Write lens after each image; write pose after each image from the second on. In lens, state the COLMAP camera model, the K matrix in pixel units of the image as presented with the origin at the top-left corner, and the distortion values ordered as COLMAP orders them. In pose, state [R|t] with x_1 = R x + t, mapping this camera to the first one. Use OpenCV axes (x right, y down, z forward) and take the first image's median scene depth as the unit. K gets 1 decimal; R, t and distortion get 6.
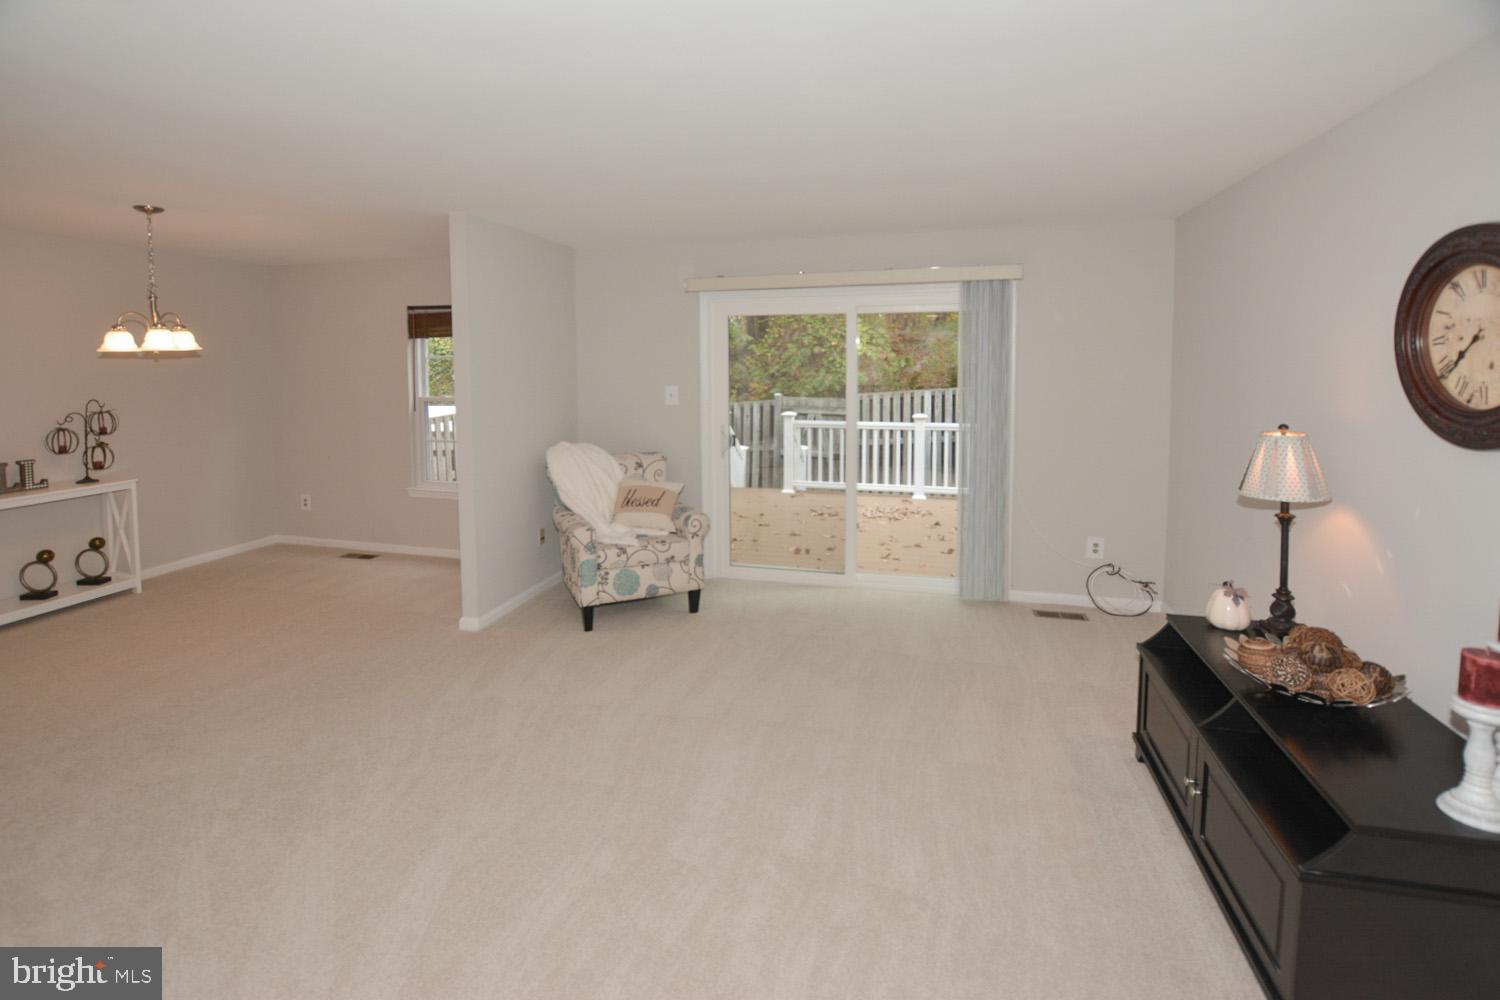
lens RADIAL K [[731.2, 0, 743.1], [0, 731.2, 412.8], [0, 0, 1]] dist [-0.022491, 0.001342]
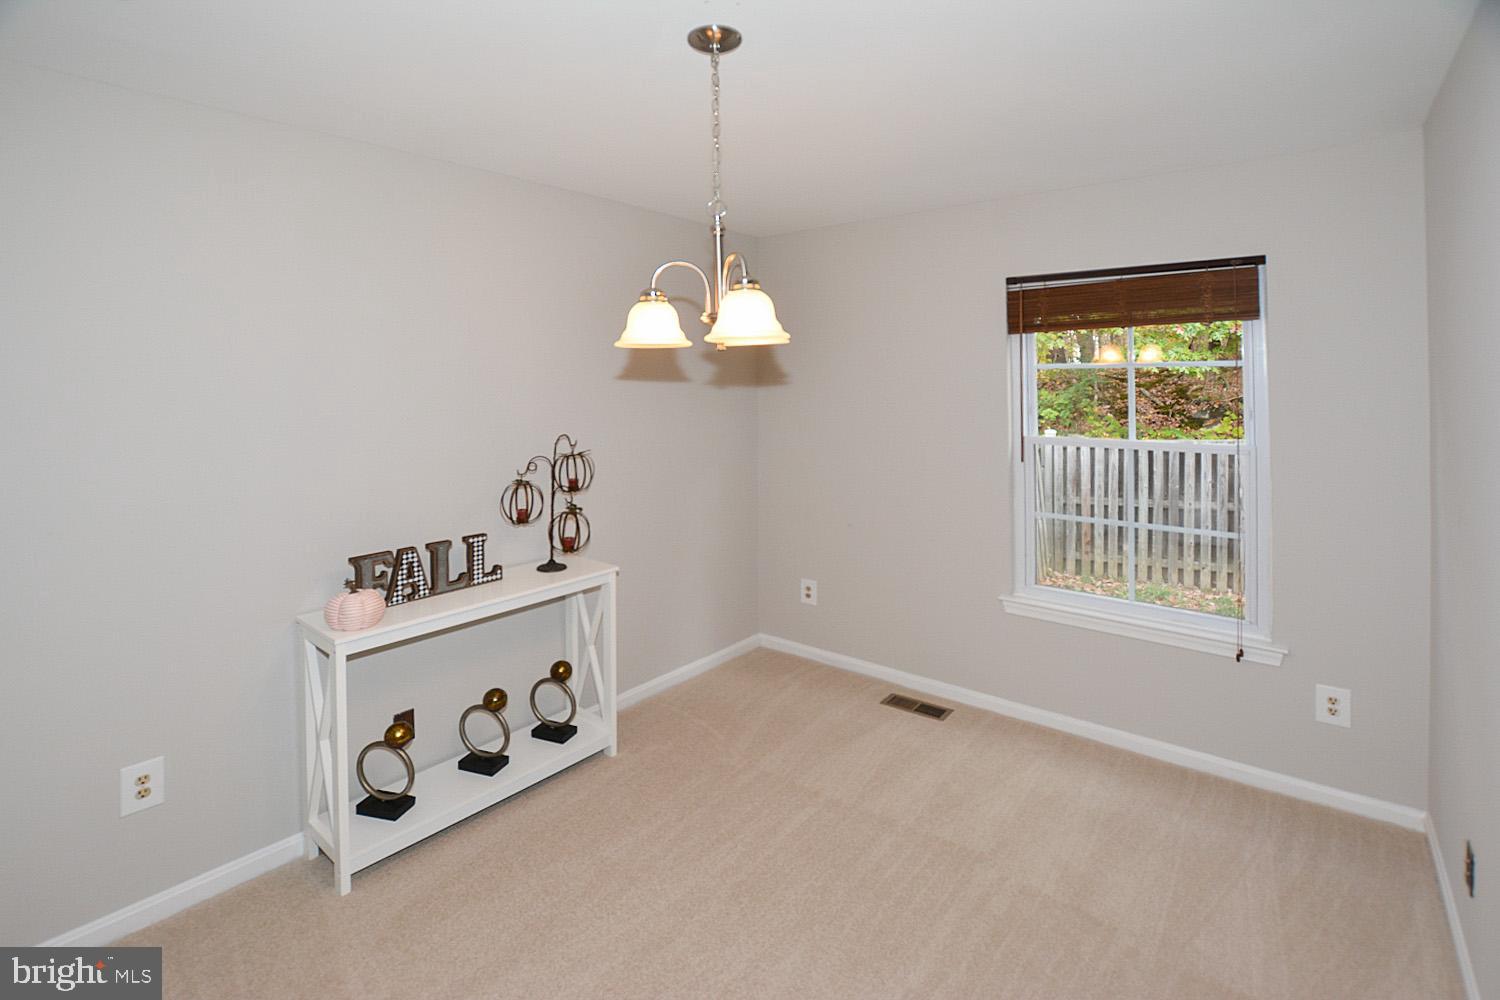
lens RADIAL K [[706.1, 0, 748.4], [0, 706.1, 395.0], [0, 0, 1]] dist [-0.020277, 0.000403]
pose [[0.921963, 0.004331, -0.387254, -0.545417], [-0.022442, 0.998855, -0.042259, -0.032043], [0.386627, 0.047652, 0.921004, 0.522098]]
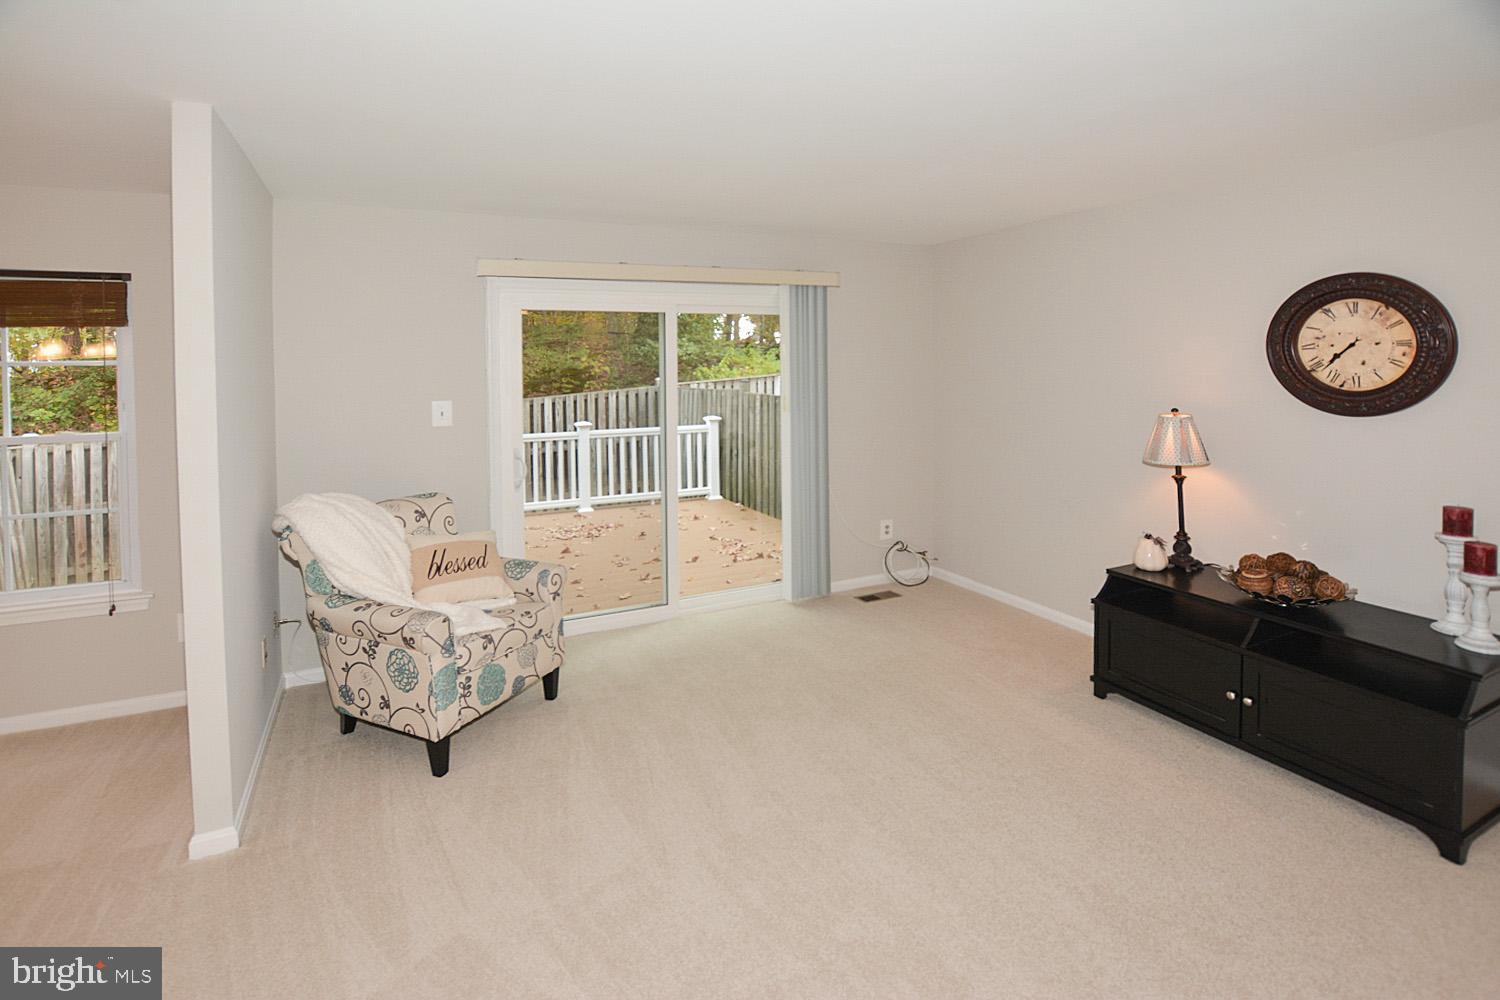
lens RADIAL K [[719.5, 0, 752.4], [0, 719.5, 383.7], [0, 0, 1]] dist [-0.019133, 0.000465]
pose [[0.745590, -0.022466, 0.666026, -0.387435], [0.053961, 0.998185, -0.026736, -0.019758], [-0.664217, 0.055874, 0.745449, 0.284684]]
